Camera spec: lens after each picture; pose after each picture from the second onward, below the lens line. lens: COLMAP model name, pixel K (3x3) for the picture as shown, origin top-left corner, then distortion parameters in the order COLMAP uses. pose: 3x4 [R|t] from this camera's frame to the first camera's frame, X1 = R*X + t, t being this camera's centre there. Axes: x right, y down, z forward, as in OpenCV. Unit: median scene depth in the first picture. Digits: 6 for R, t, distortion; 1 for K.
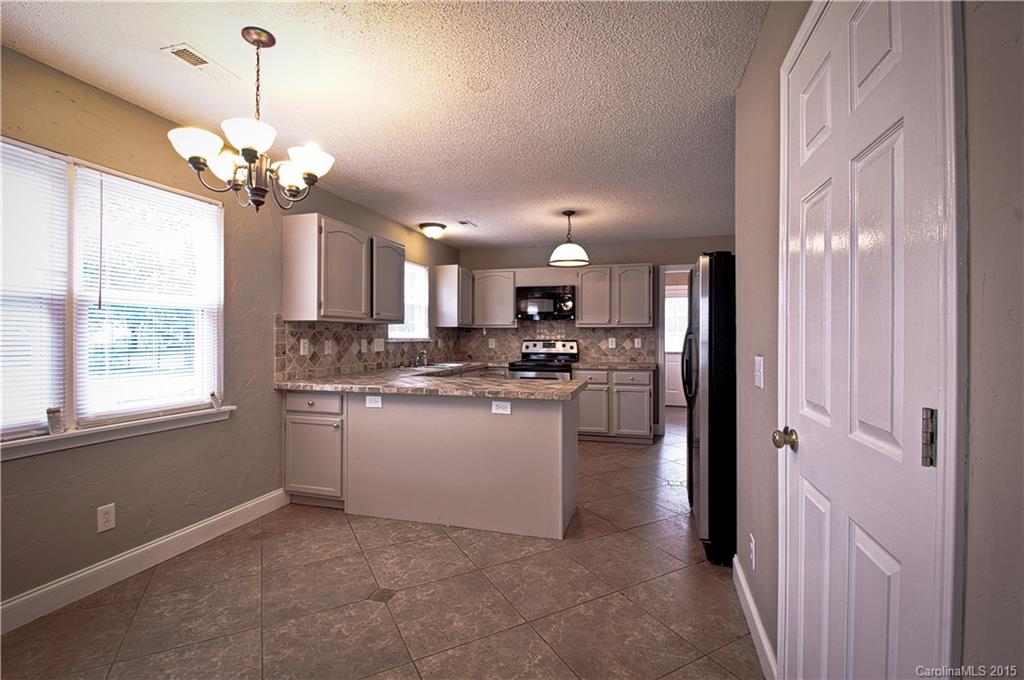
lens RADIAL K [[460.4, 0, 514.7], [0, 460.4, 339.8], [0, 0, 1]] dist [-0.001714, -0.008245]
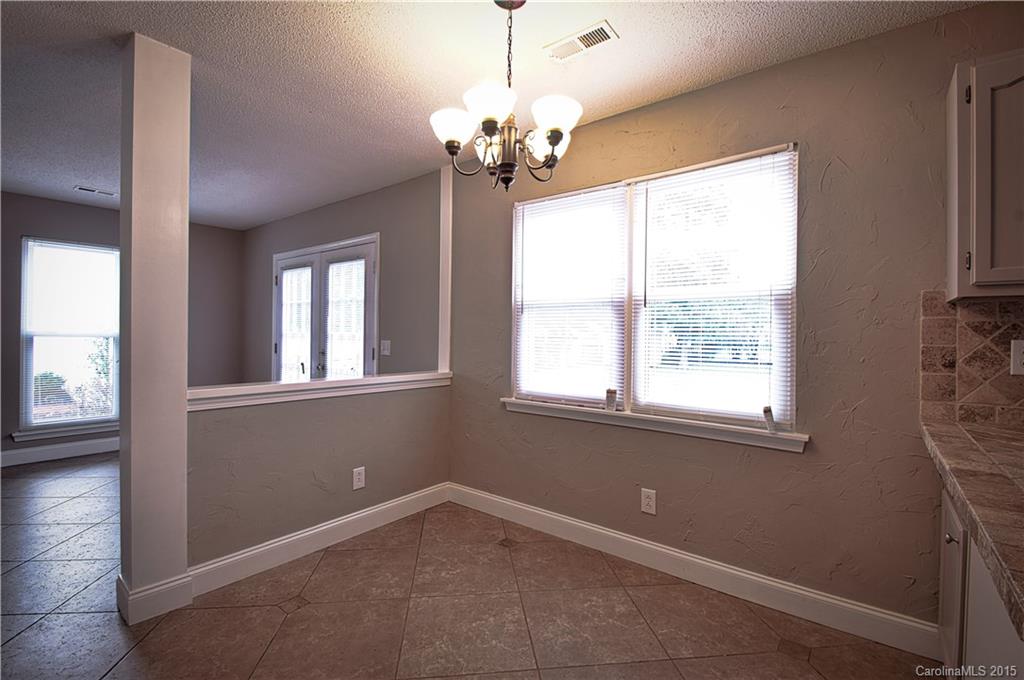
lens RADIAL K [[460.4, 0, 509.9], [0, 460.4, 335.5], [0, 0, 1]] dist [-0.001714, -0.008245]
pose [[-0.380338, -0.007403, -0.924818, 0.101163], [-0.020862, 0.999782, 0.000577, 0.003339], [0.924612, 0.019513, -0.380410, 0.489254]]
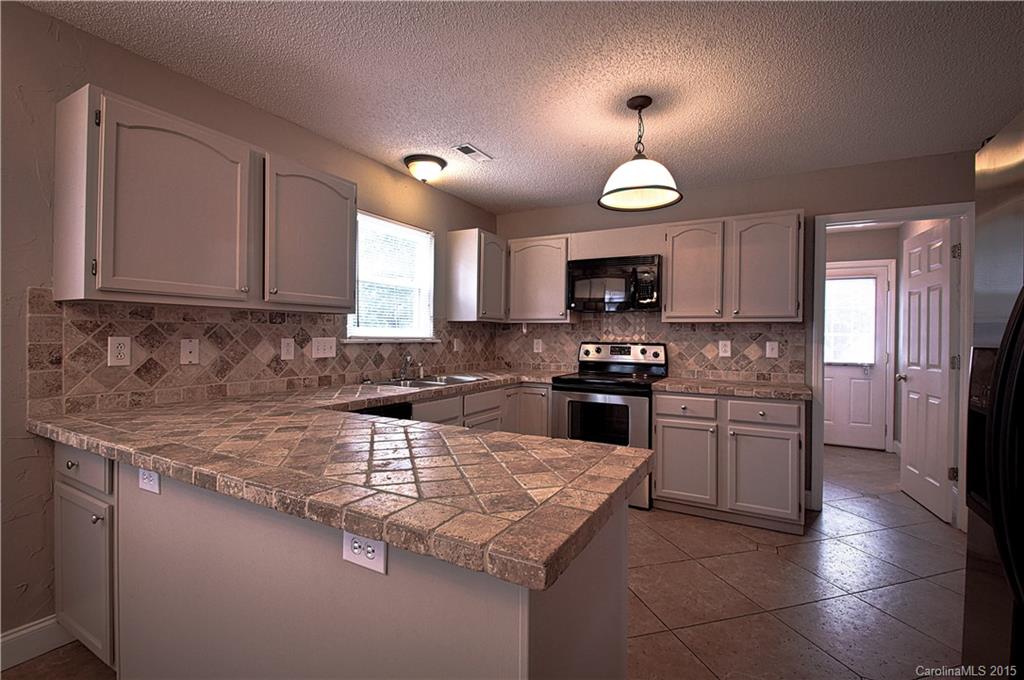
lens RADIAL K [[460.4, 0, 512.3], [0, 460.4, 337.2], [0, 0, 1]] dist [-0.001714, -0.008245]
pose [[0.974869, 0.010498, -0.222533, 0.084027], [-0.011734, 0.999922, -0.004236, -0.002641], [0.222472, 0.006741, 0.974916, 0.399564]]
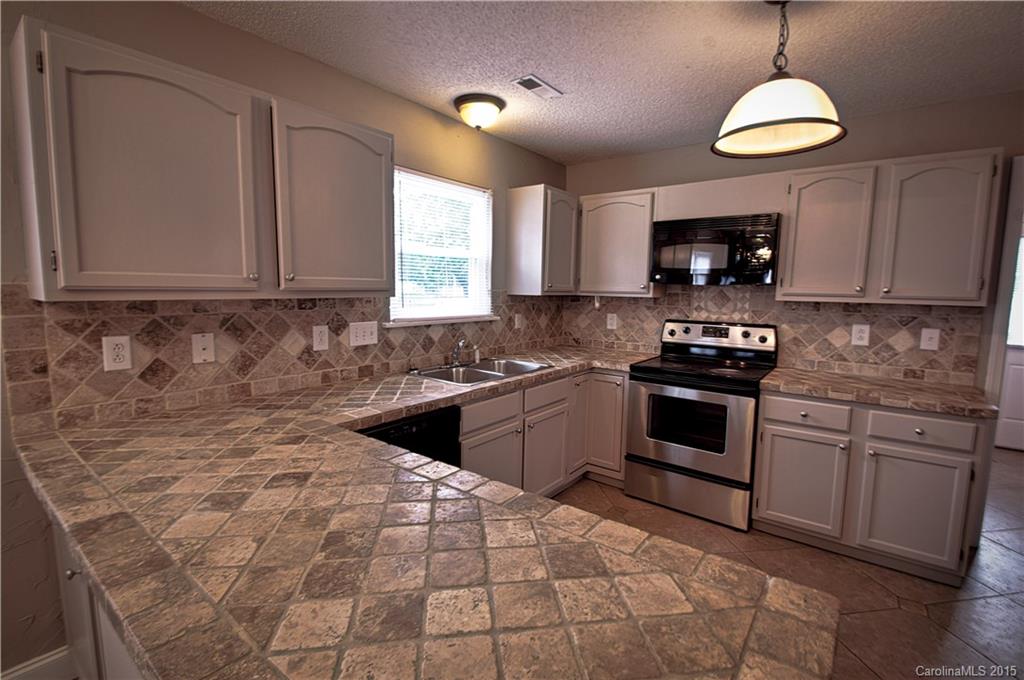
lens RADIAL K [[460.4, 0, 509.0], [0, 460.4, 339.3], [0, 0, 1]] dist [-0.001714, -0.008245]
pose [[0.930293, 0.053483, -0.362897, 0.055099], [-0.016659, 0.994453, 0.103854, -0.036729], [0.366439, -0.090569, 0.926024, 0.500897]]
